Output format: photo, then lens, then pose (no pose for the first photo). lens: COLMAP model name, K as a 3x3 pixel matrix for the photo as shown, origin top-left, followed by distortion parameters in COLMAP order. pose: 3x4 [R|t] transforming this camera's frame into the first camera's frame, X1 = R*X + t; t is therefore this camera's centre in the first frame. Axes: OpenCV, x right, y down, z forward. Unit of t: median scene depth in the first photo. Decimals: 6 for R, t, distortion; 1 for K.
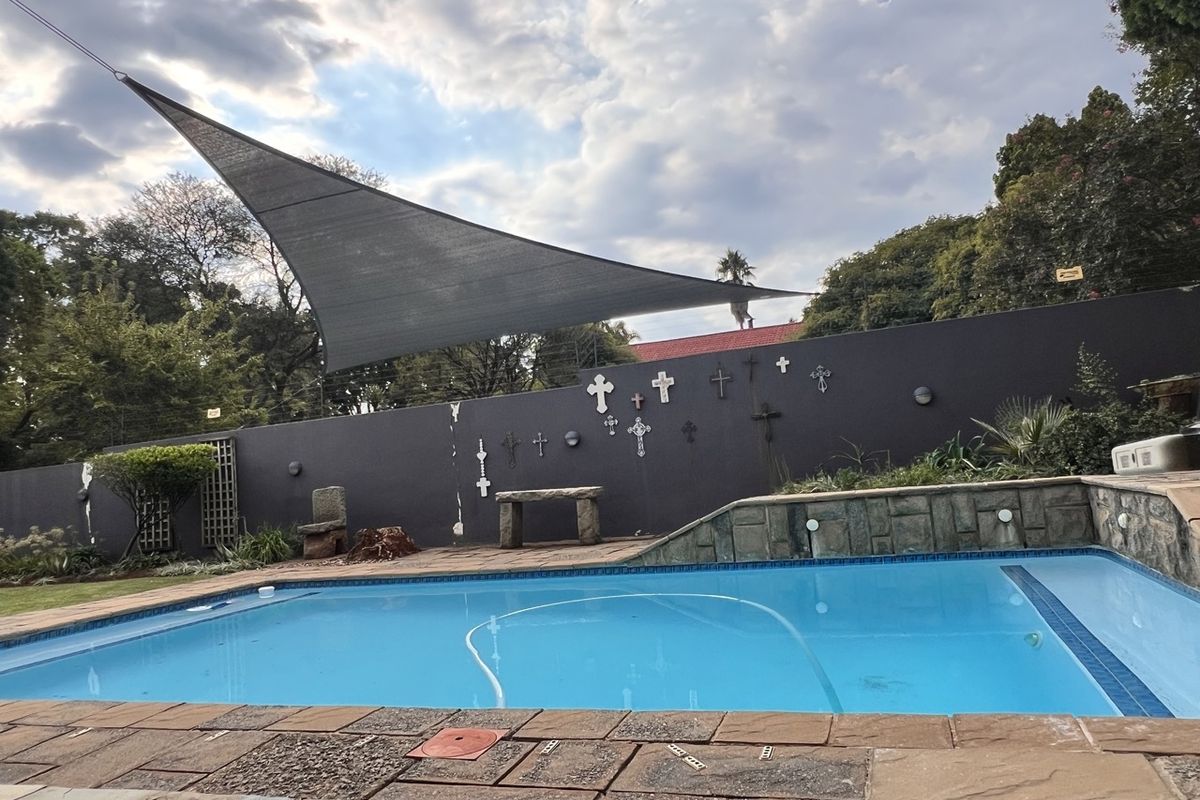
lens RADIAL K [[814.7, 0, 596.5], [0, 814.7, 396.8], [0, 0, 1]] dist [-0.000024, -0.005312]
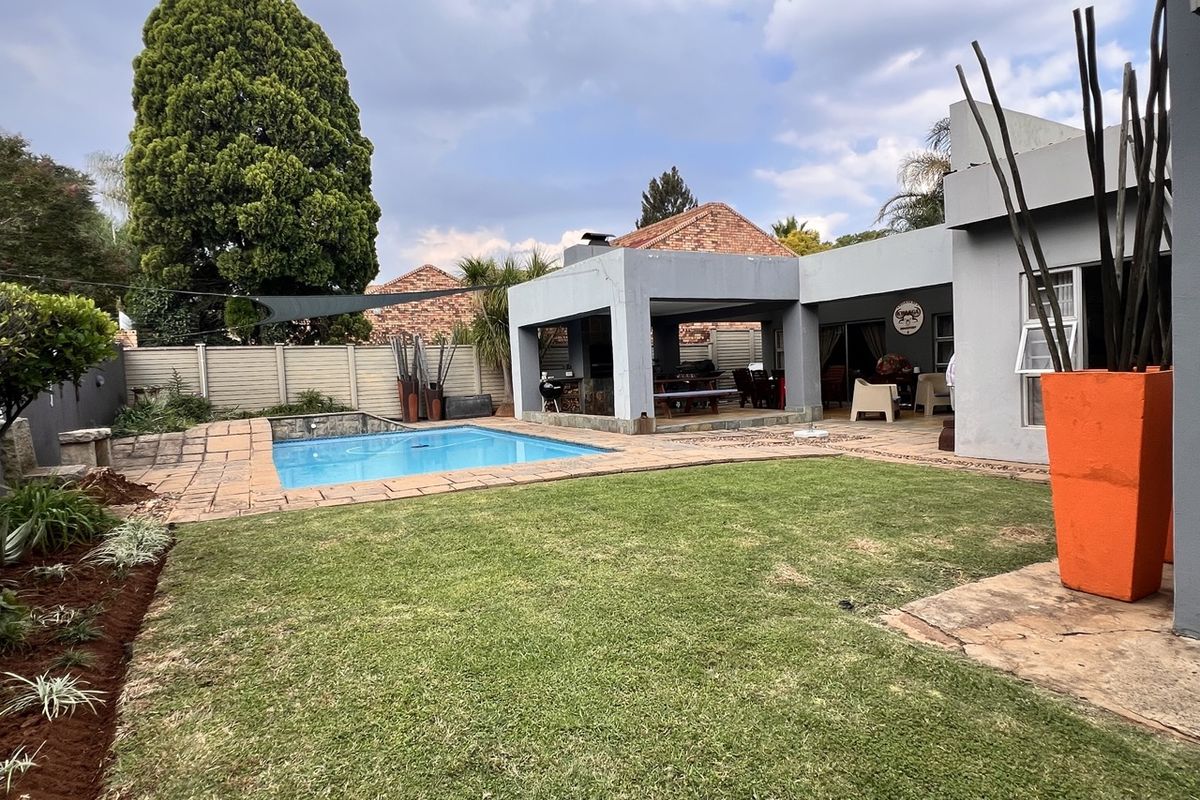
lens RADIAL K [[667.3, 0, 598.0], [0, 667.3, 401.3], [0, 0, 1]] dist [-0.004932, -0.000277]
pose [[-0.746568, 0.094469, 0.658568, -1.136531], [0.050080, 0.995039, -0.085962, 0.191466], [-0.663422, -0.031195, -0.747595, 1.265774]]
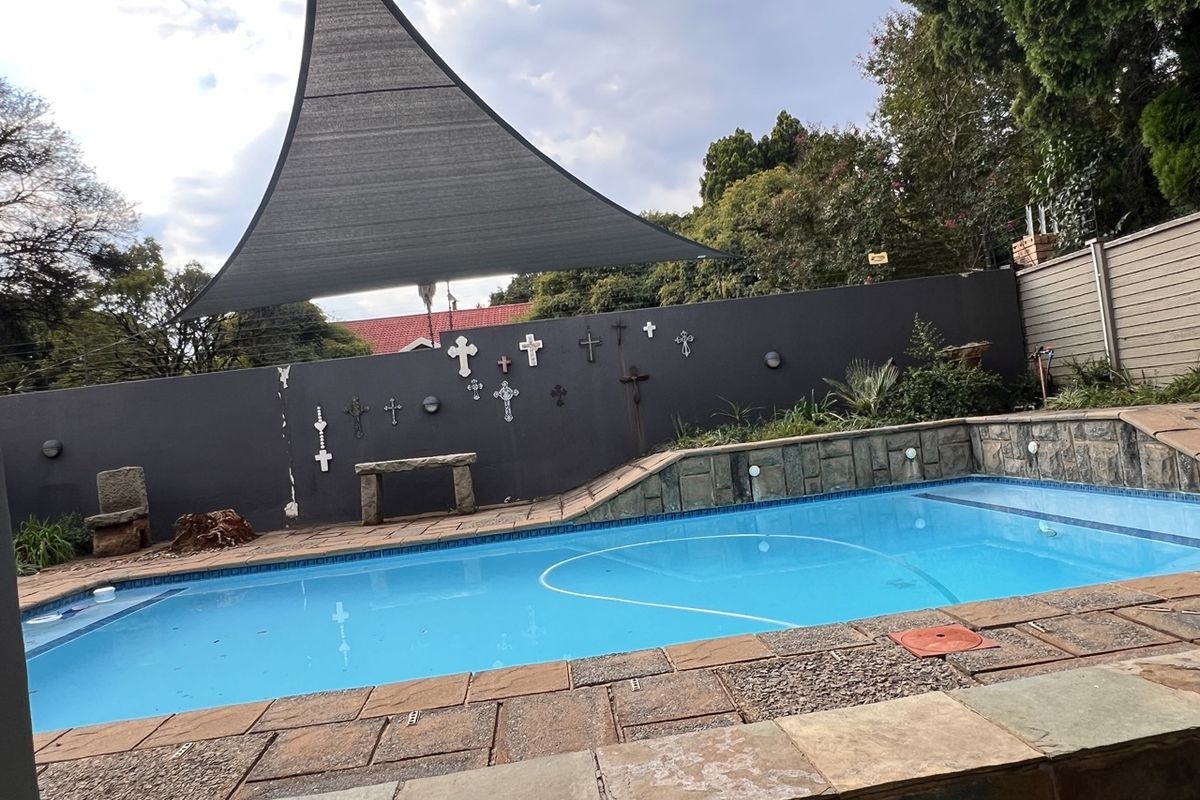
lens RADIAL K [[814.7, 0, 602.4], [0, 814.7, 399.8], [0, 0, 1]] dist [-0.000024, -0.005312]
pose [[0.912547, -0.006685, 0.408916, -0.256546], [-0.000869, 0.999832, 0.018284, 0.031859], [-0.408970, -0.017041, 0.912389, 0.074862]]
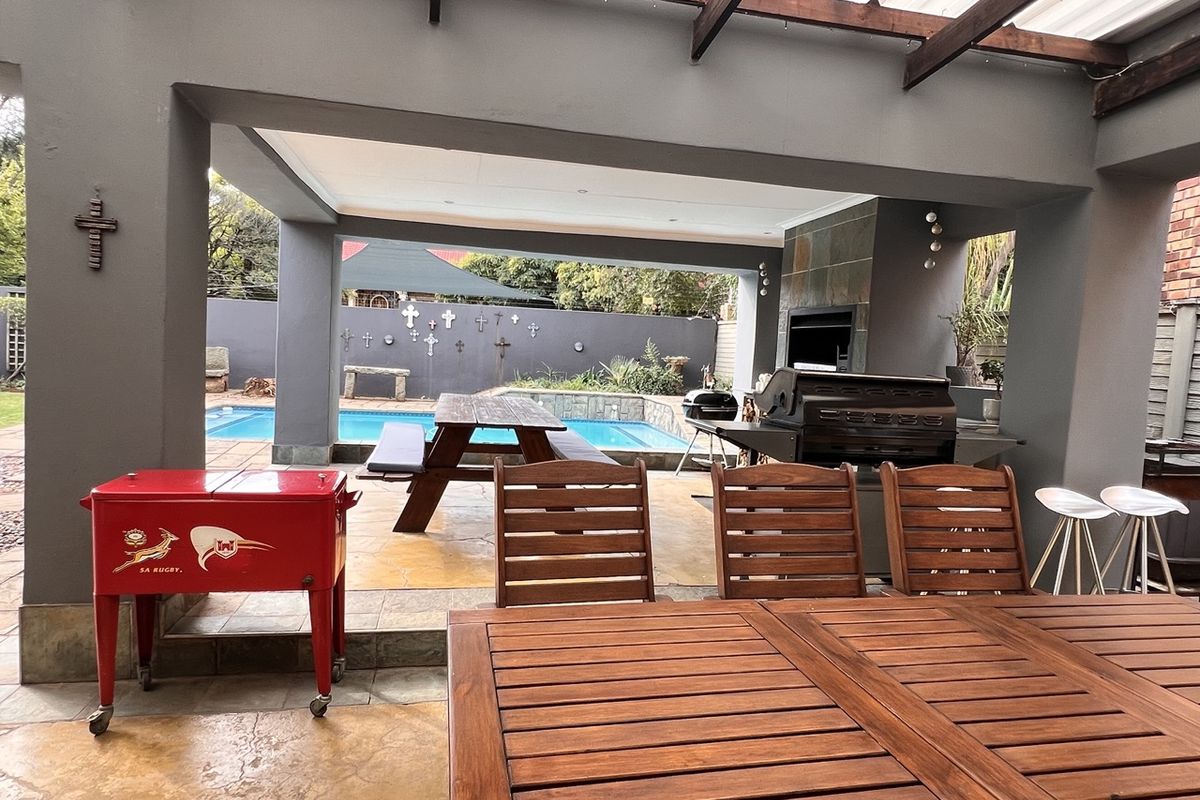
lens RADIAL K [[731.5, 0, 601.3], [0, 731.5, 398.6], [0, 0, 1]] dist [-0.000534, 0.002706]
pose [[0.854294, 0.099885, 0.510102, -0.462803], [-0.177191, 0.978544, 0.105139, -0.074424], [-0.488656, -0.180205, 0.853664, -0.607613]]
